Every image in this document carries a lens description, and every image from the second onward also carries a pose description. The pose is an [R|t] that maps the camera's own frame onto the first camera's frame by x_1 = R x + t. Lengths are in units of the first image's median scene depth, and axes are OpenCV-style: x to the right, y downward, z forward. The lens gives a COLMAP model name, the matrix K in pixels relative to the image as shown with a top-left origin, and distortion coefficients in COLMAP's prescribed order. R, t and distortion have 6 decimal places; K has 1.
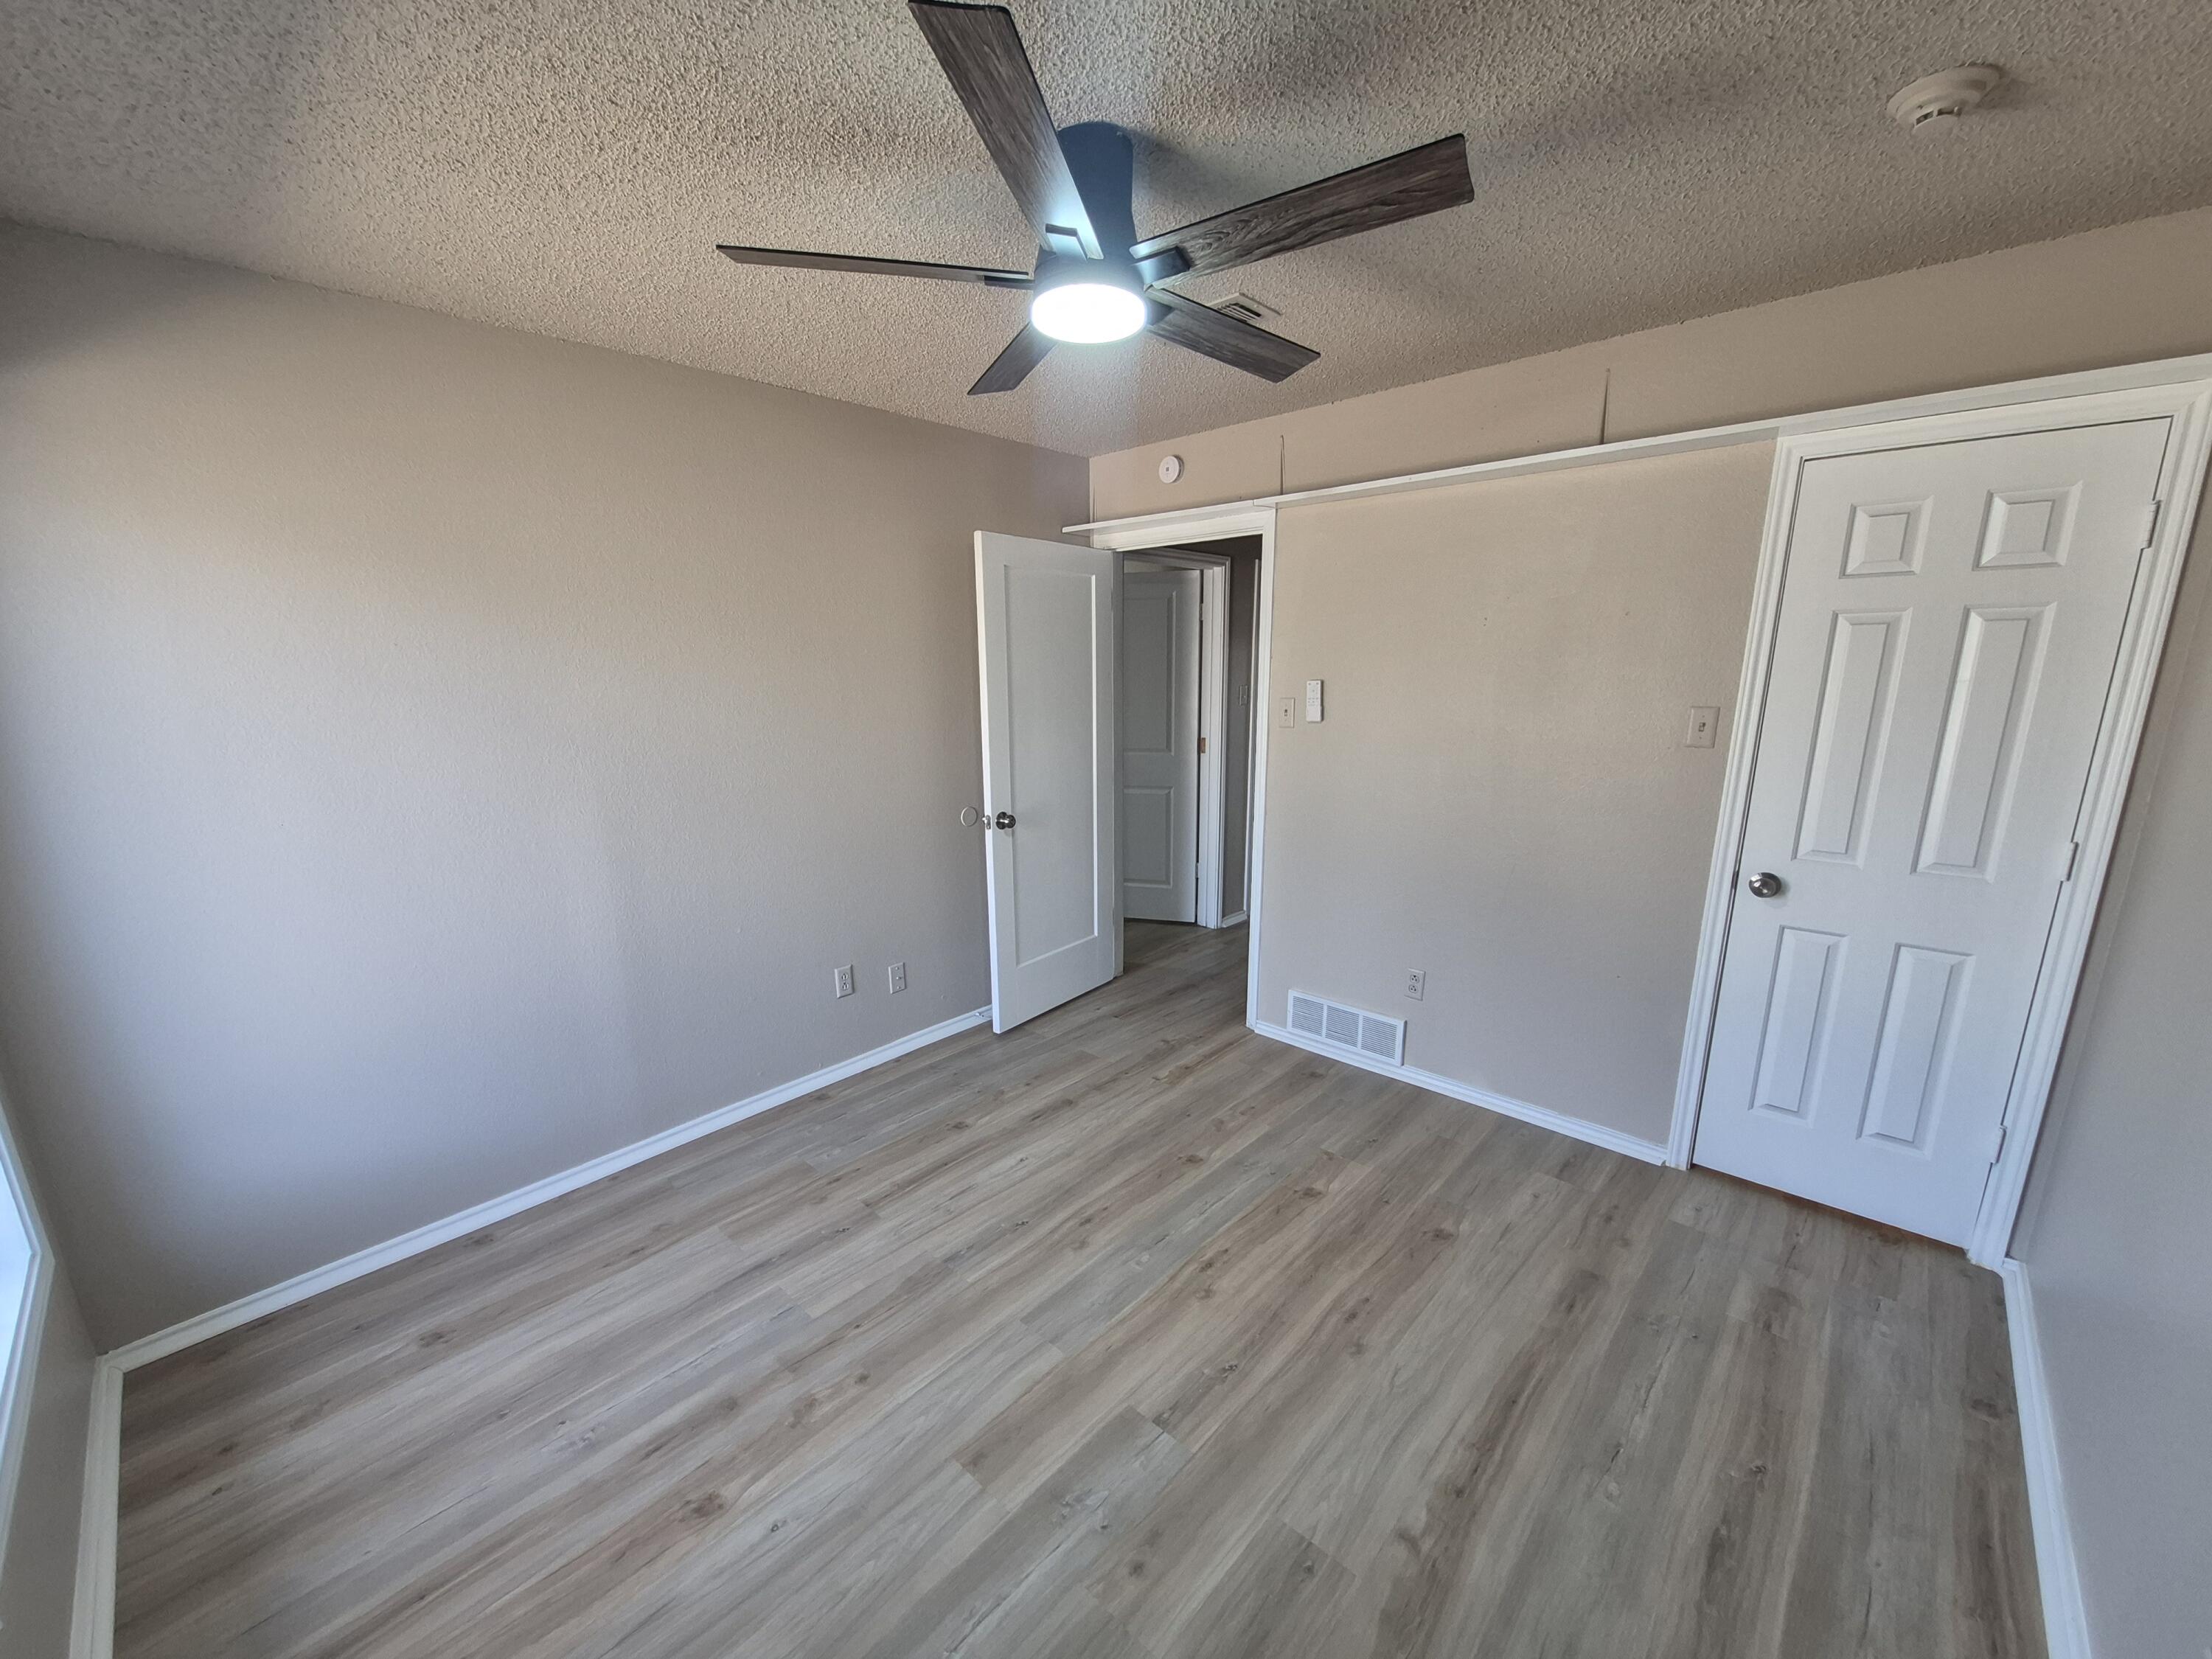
lens RADIAL K [[862.5, 0, 1095.3], [0, 862.5, 853.9], [0, 0, 1]] dist [0.002651, -0.000087]
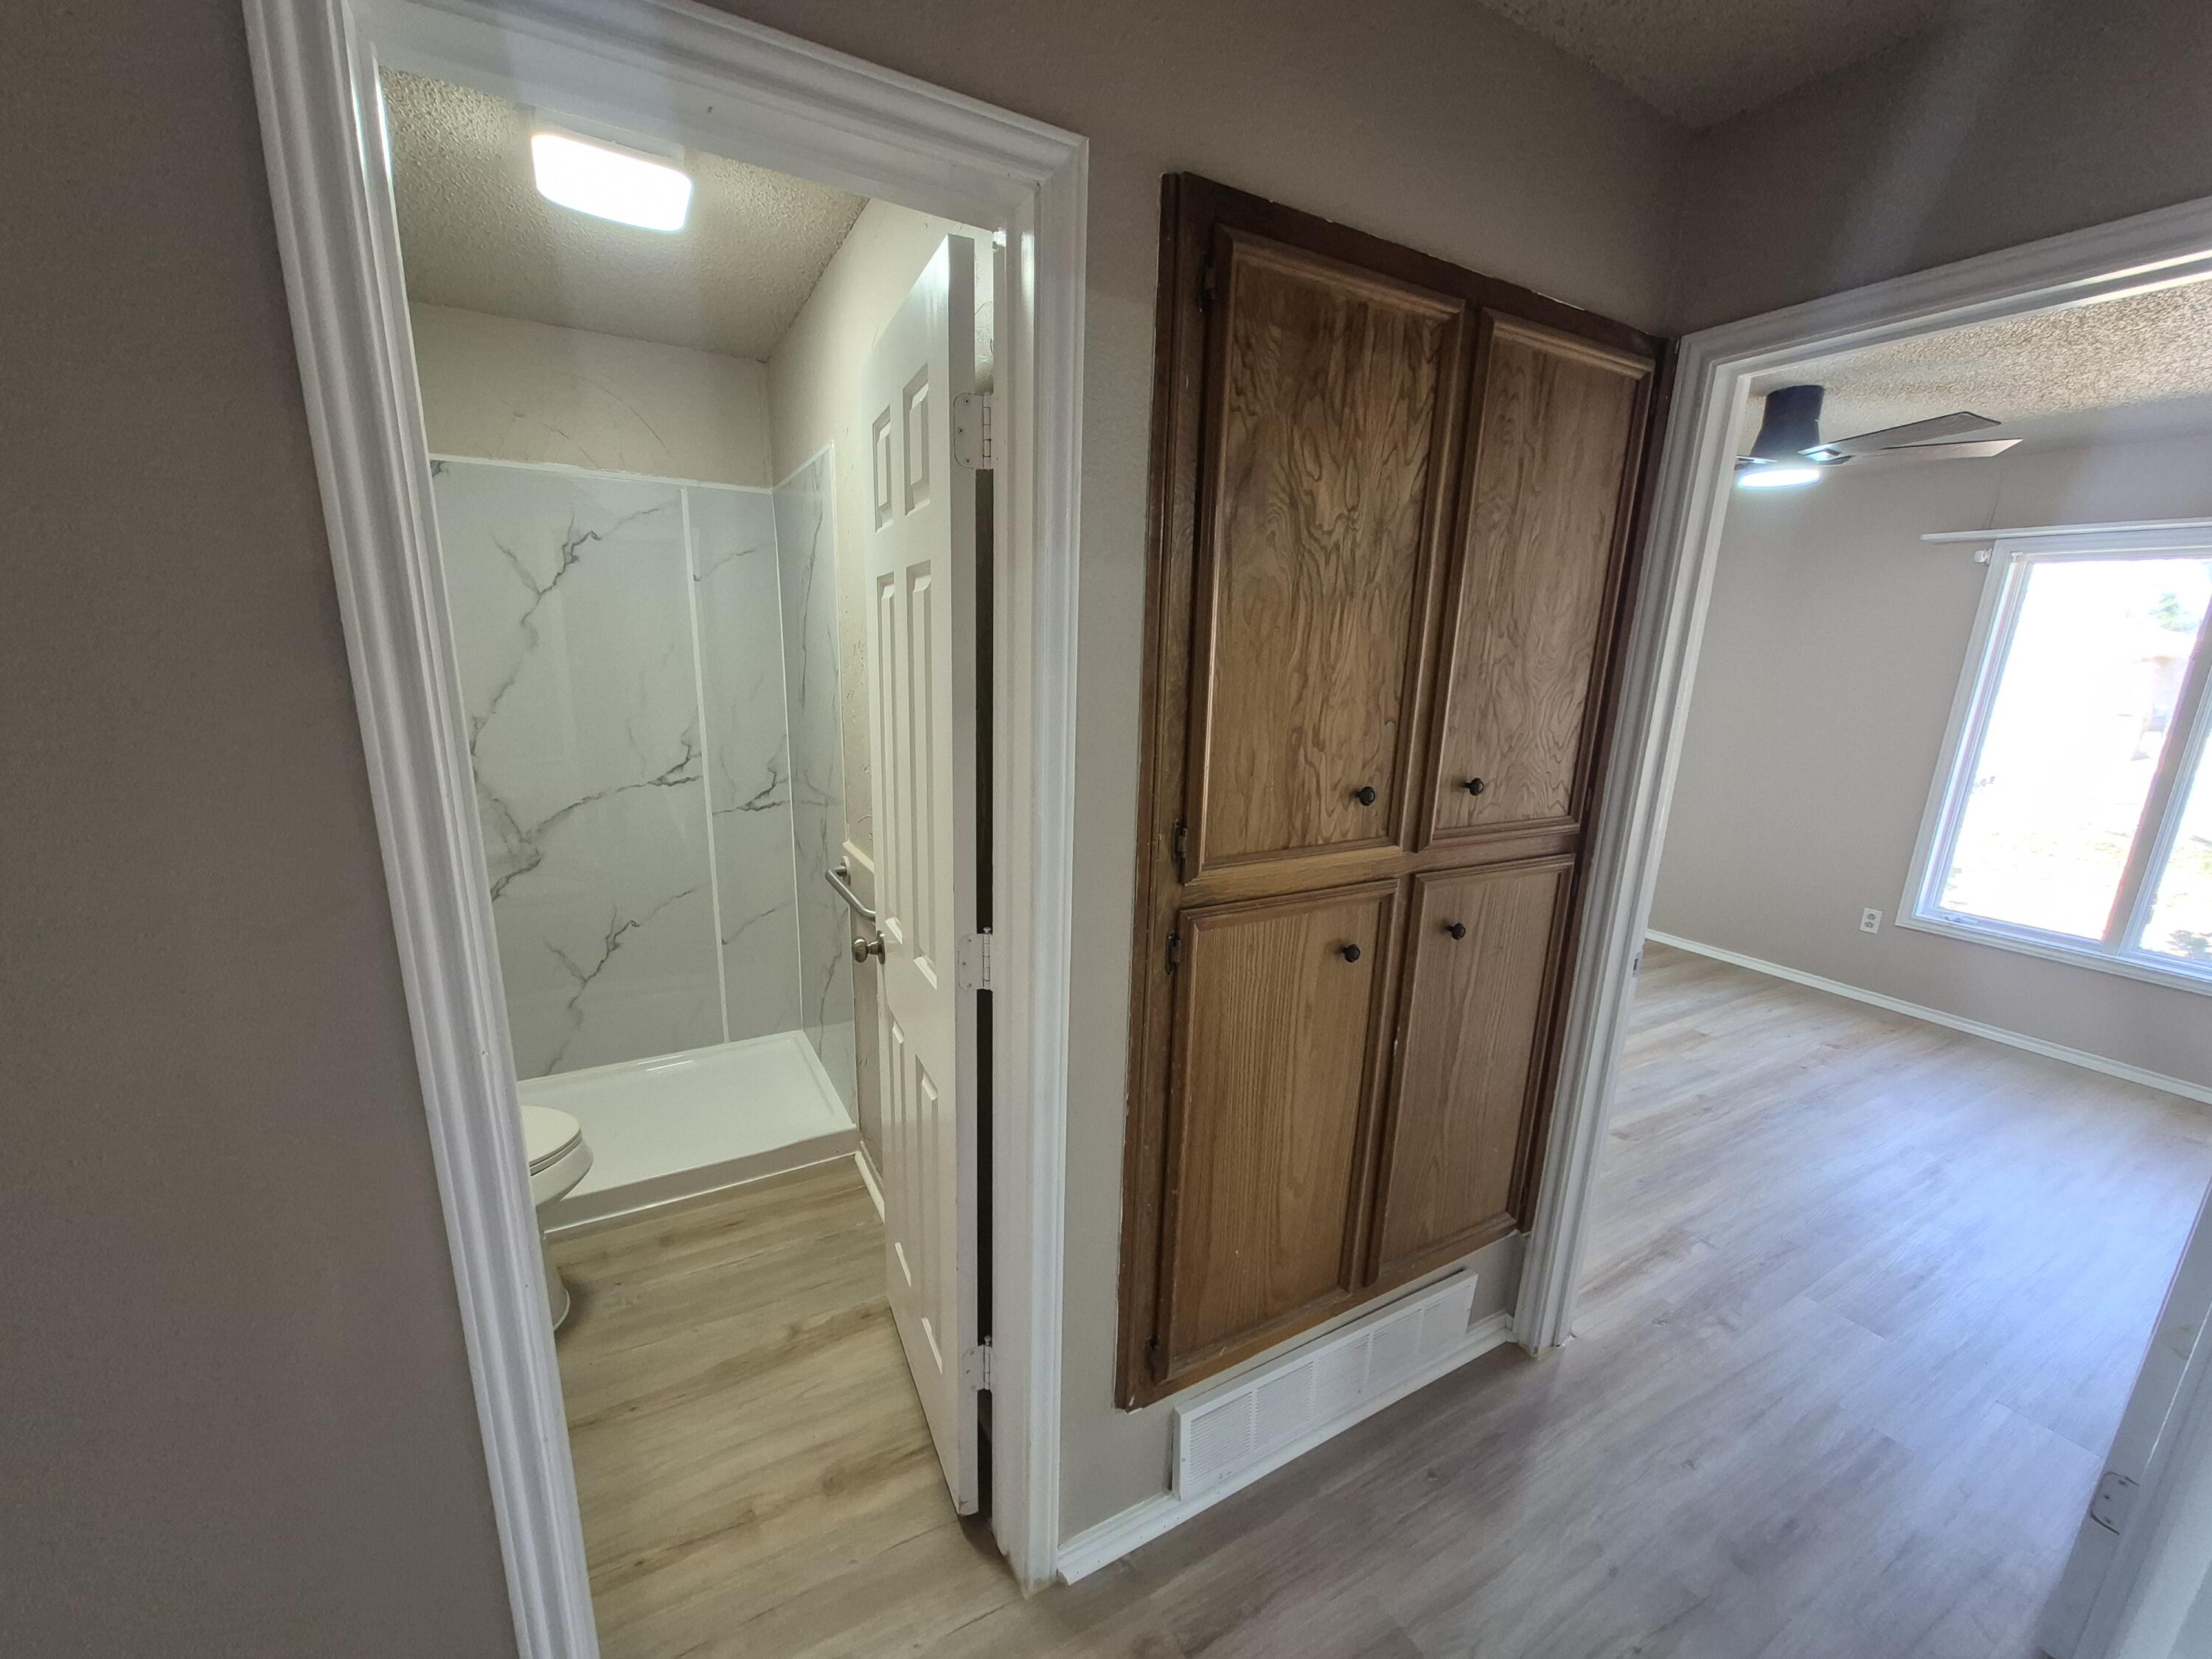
lens RADIAL K [[875.1, 0, 1094.7], [0, 875.1, 854.1], [0, 0, 1]] dist [0.001244, 0.000042]
pose [[-0.953184, -0.084591, 0.290317, 0.569012], [0.051642, 0.900434, 0.431917, -0.575154], [-0.297947, 0.426689, -0.853911, 2.492081]]
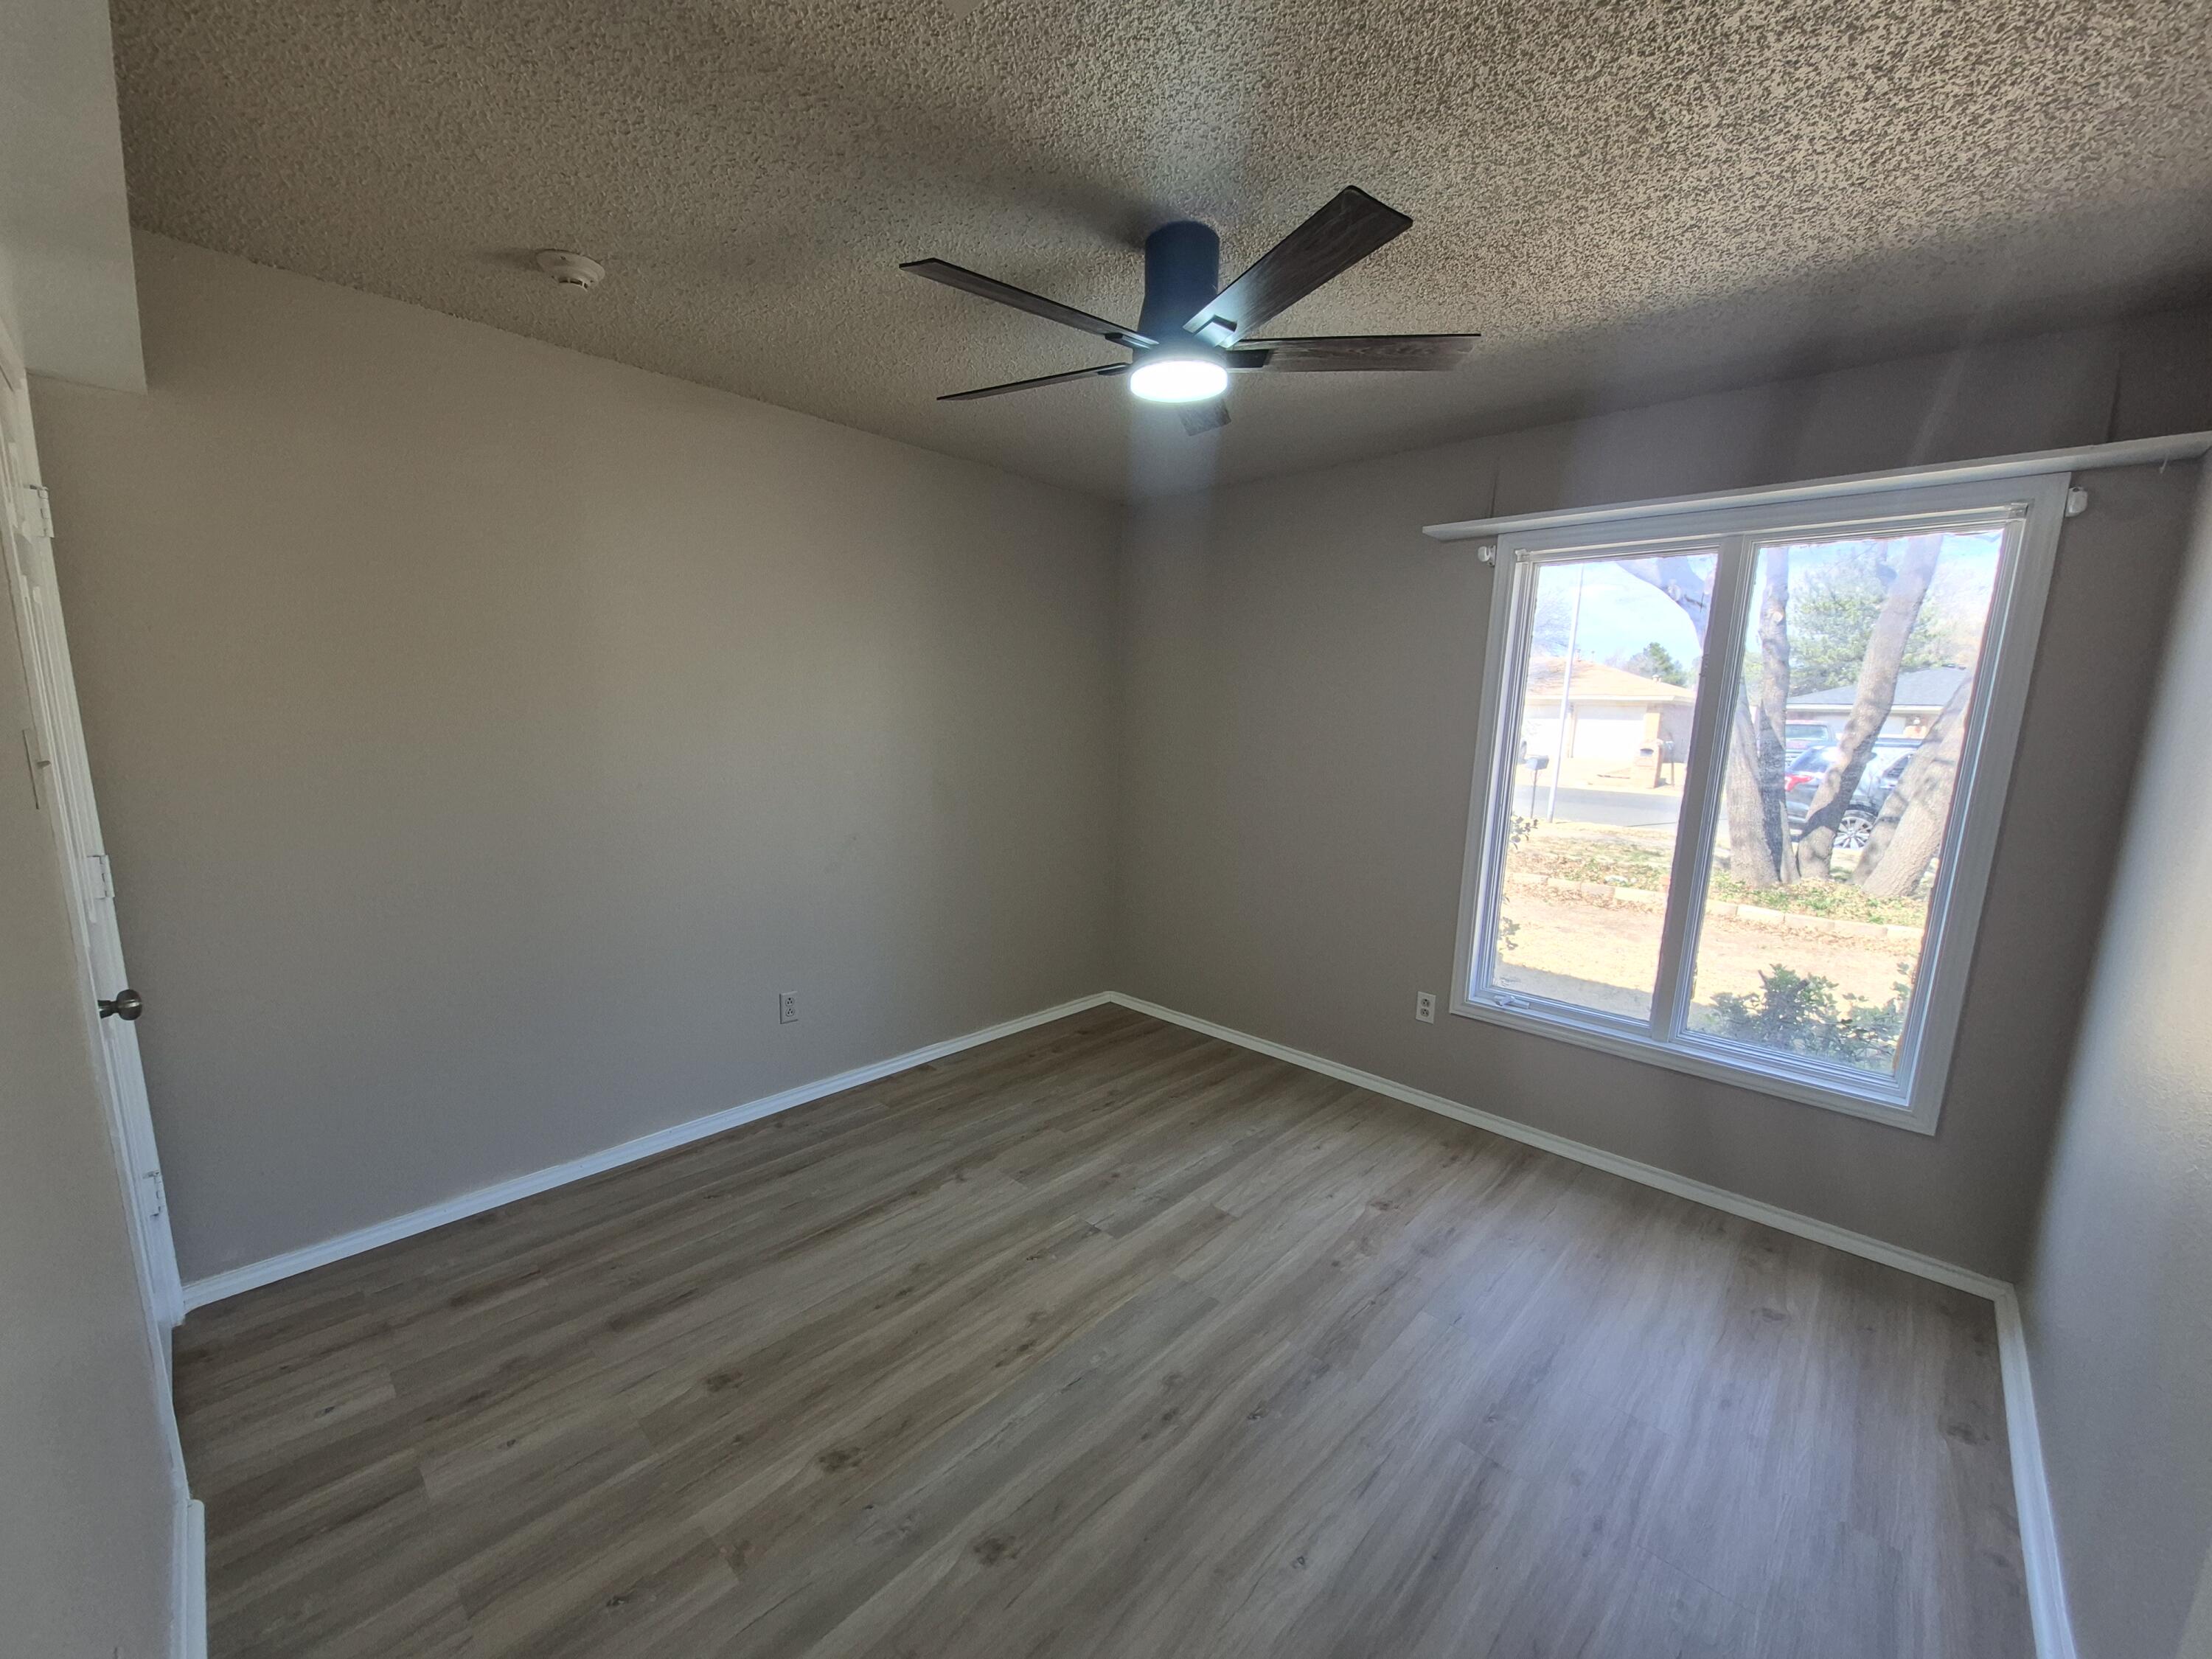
lens RADIAL K [[862.5, 0, 1095.3], [0, 862.5, 853.9], [0, 0, 1]] dist [0.002651, -0.000087]
pose [[-0.999907, -0.011723, 0.006902, 0.061145], [-0.008213, 0.924672, 0.380677, -0.345639], [-0.010845, 0.380585, -0.924682, 1.705549]]
